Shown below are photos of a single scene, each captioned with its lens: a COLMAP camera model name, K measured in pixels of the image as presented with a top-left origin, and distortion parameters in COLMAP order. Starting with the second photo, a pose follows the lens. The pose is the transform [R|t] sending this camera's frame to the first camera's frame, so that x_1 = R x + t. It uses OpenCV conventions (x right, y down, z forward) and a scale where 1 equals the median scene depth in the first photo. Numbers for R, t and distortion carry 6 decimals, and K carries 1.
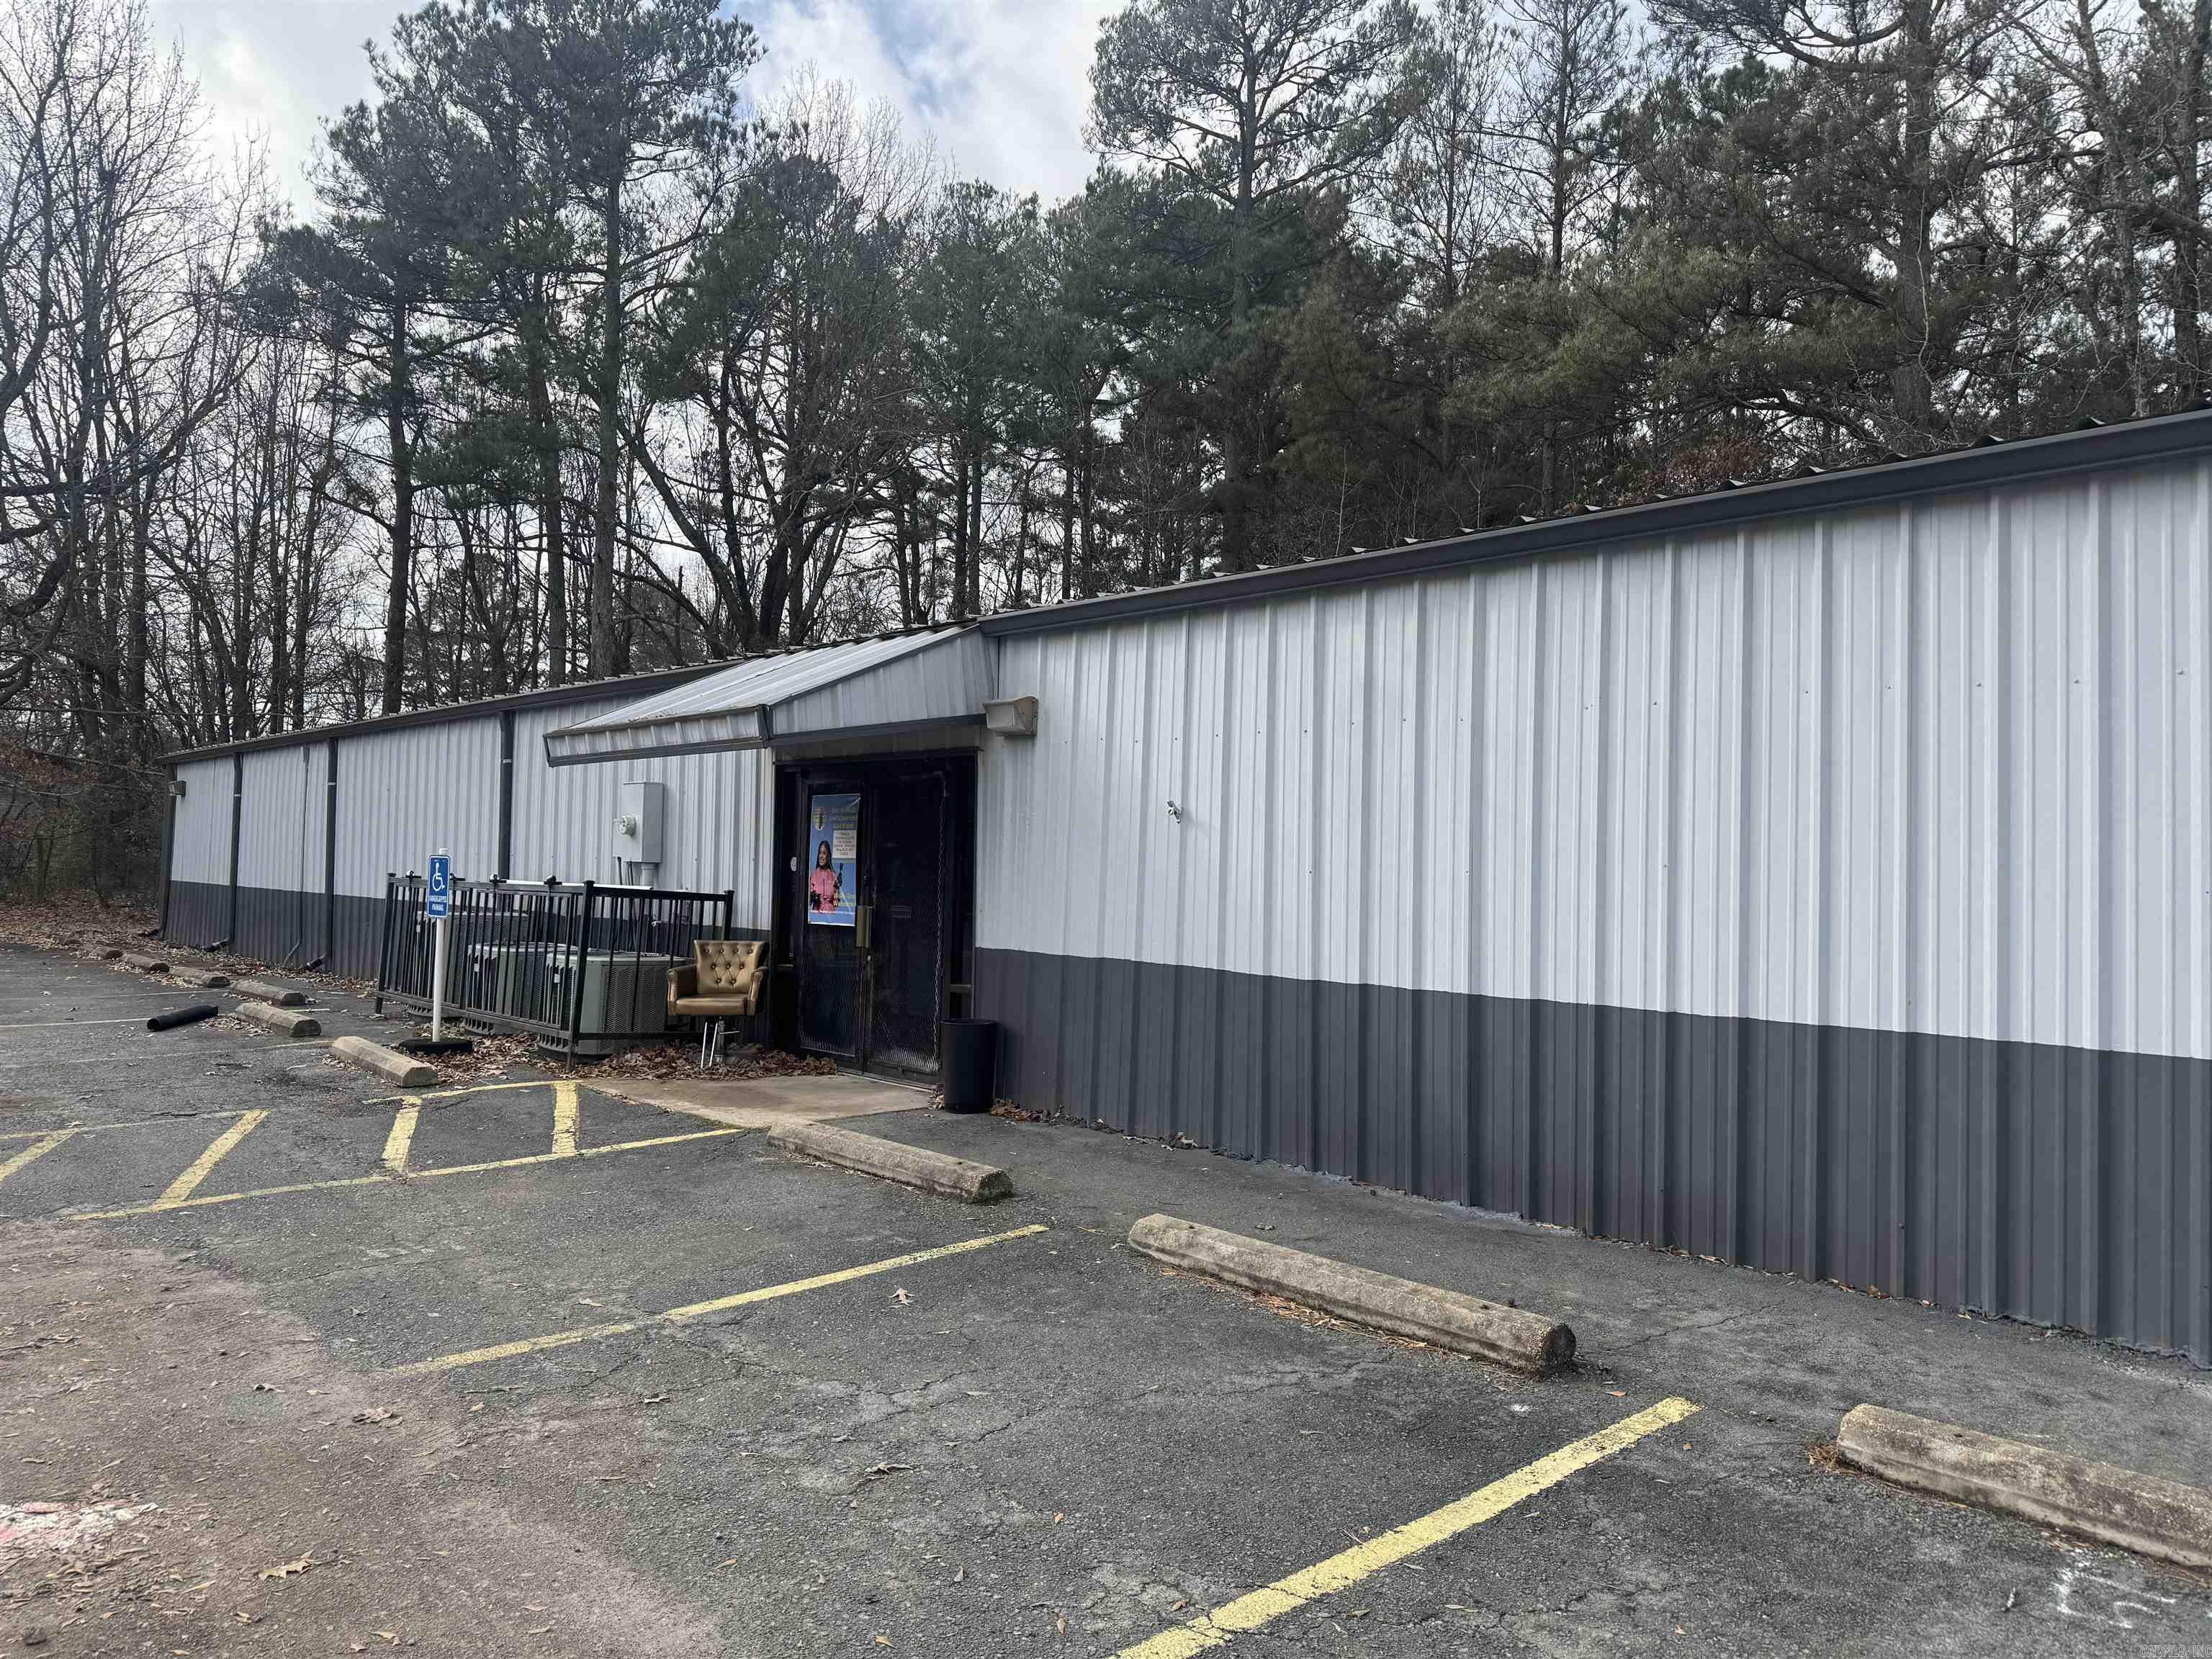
lens RADIAL K [[1501.7, 0, 1074.1], [0, 1501.7, 823.0], [0, 0, 1]] dist [0.039532, -0.043402]
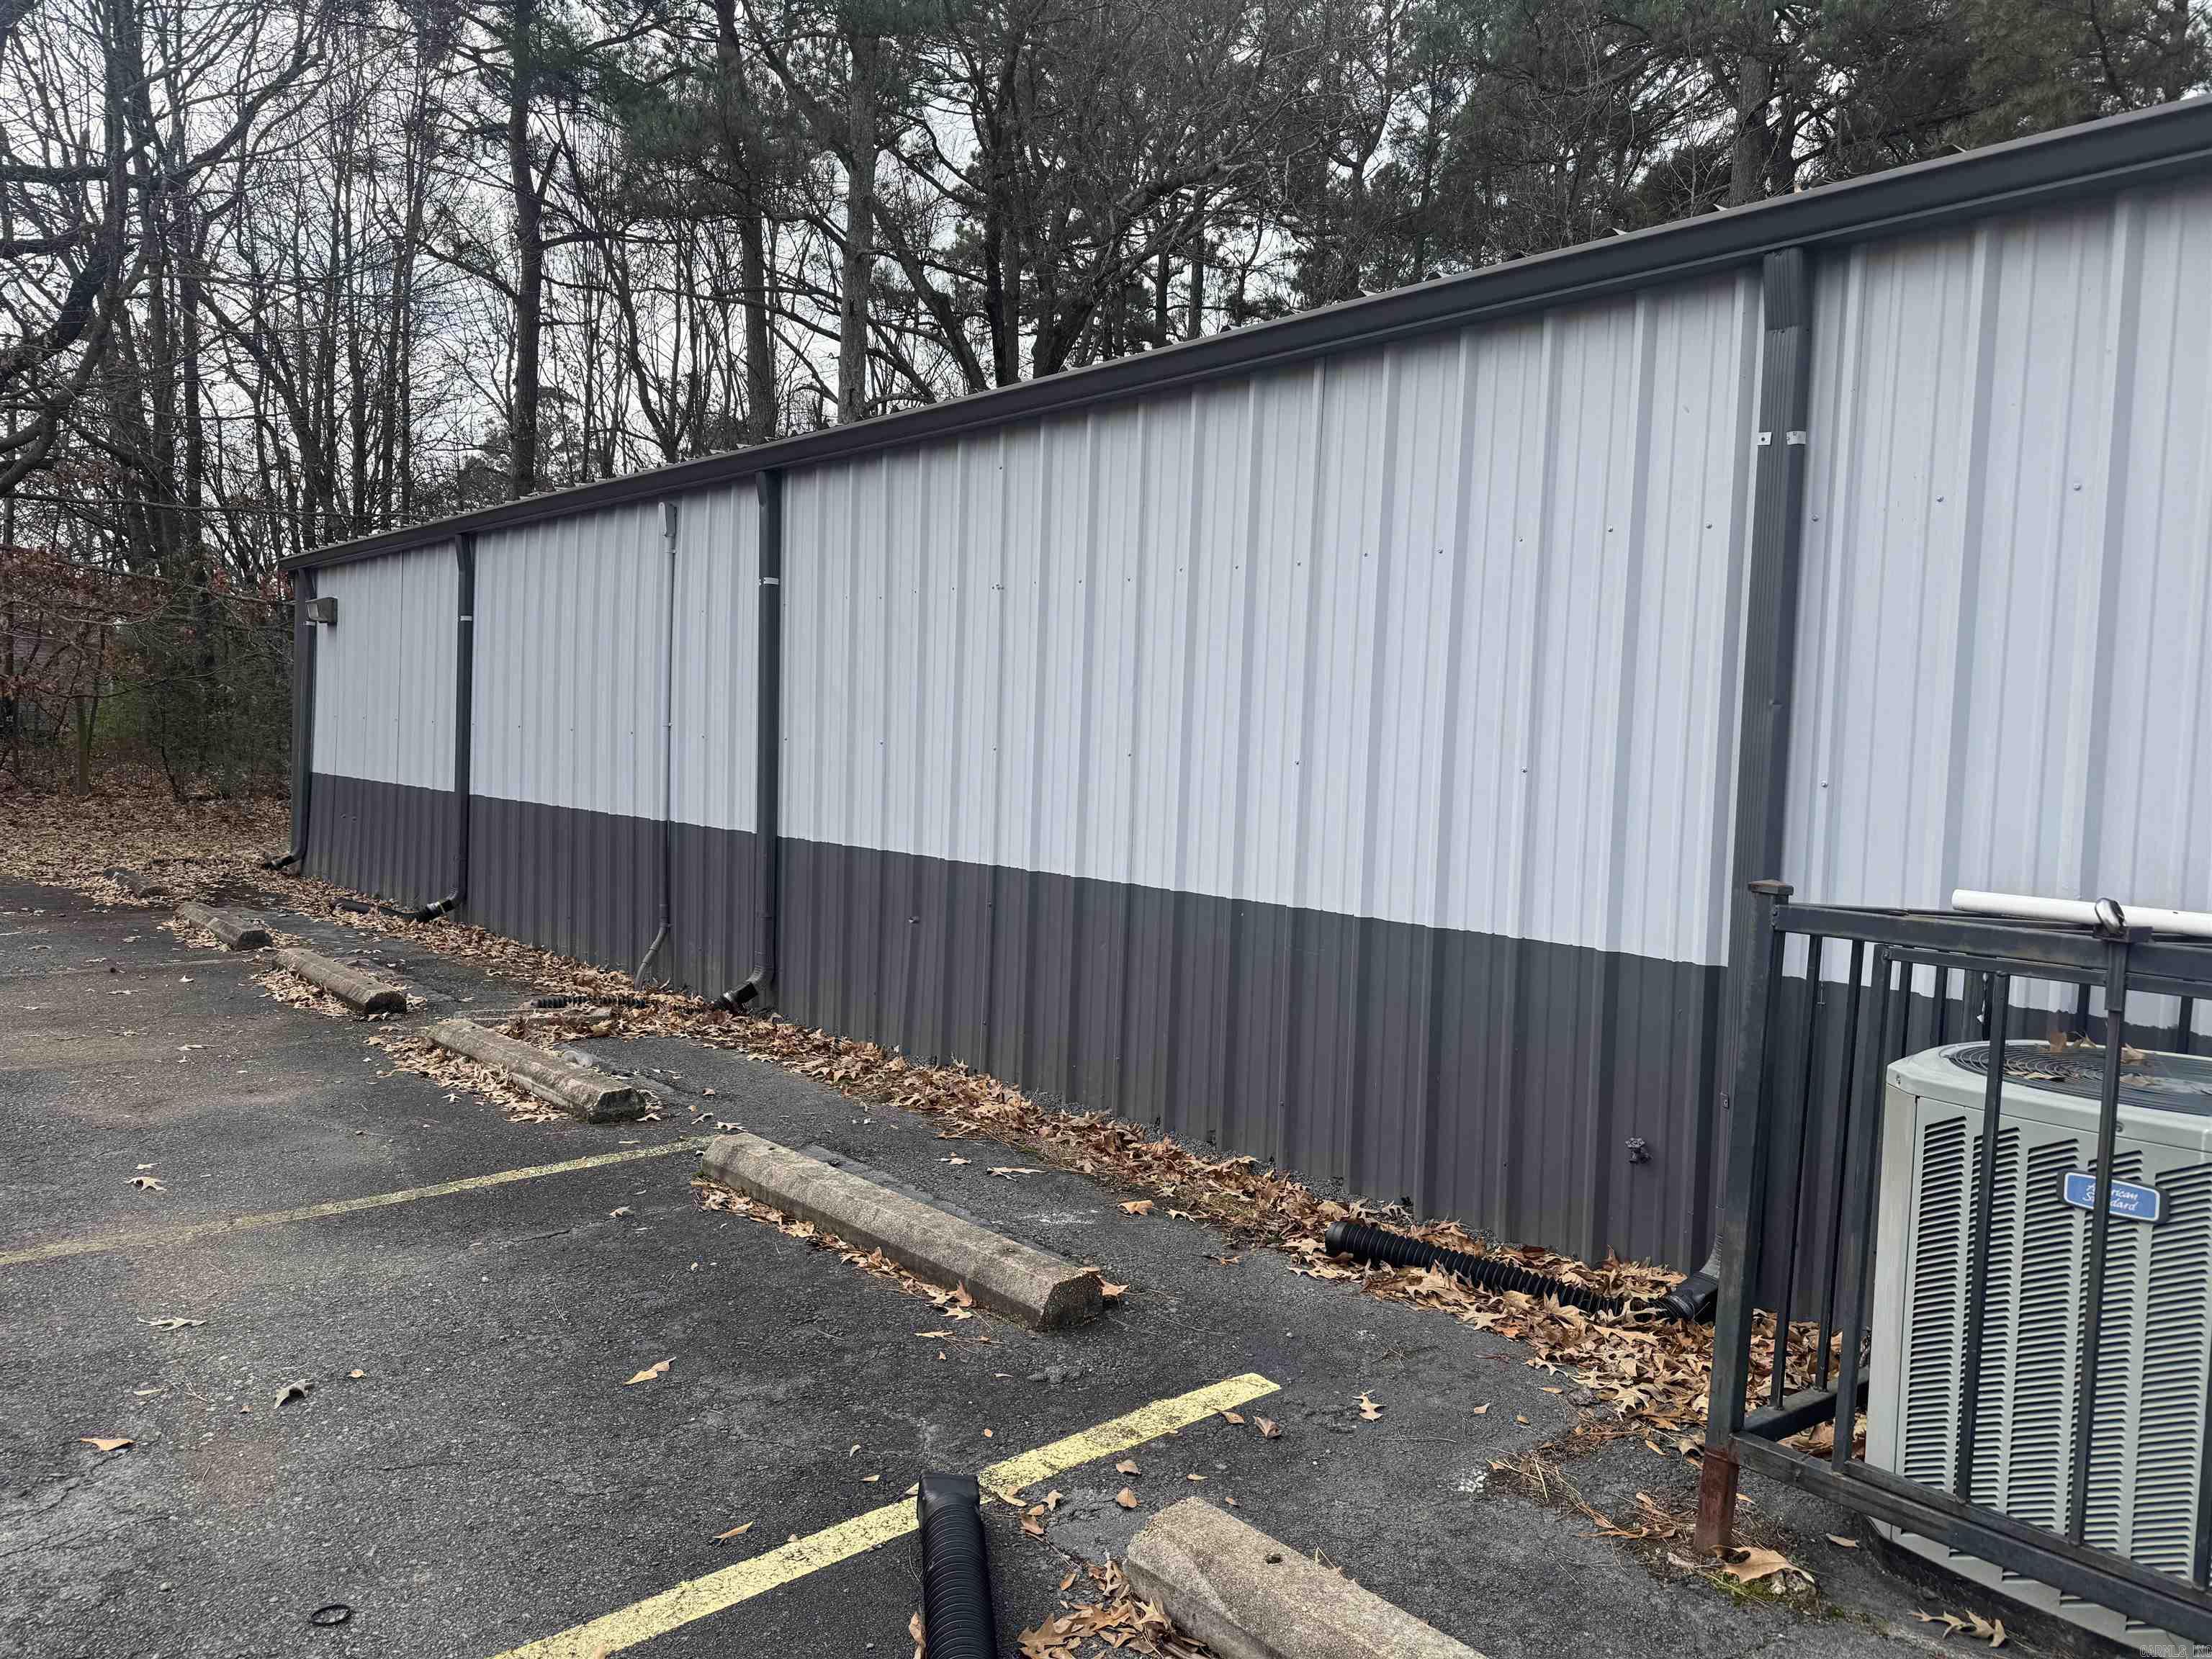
lens RADIAL K [[1501.7, 0, 1074.1], [0, 1501.7, 823.0], [0, 0, 1]] dist [0.039532, -0.043402]
pose [[0.999758, 0.014983, -0.016098, -0.234108], [-0.013581, 0.996382, 0.083901, 0.003591], [0.017296, -0.083663, 0.996344, 0.338339]]
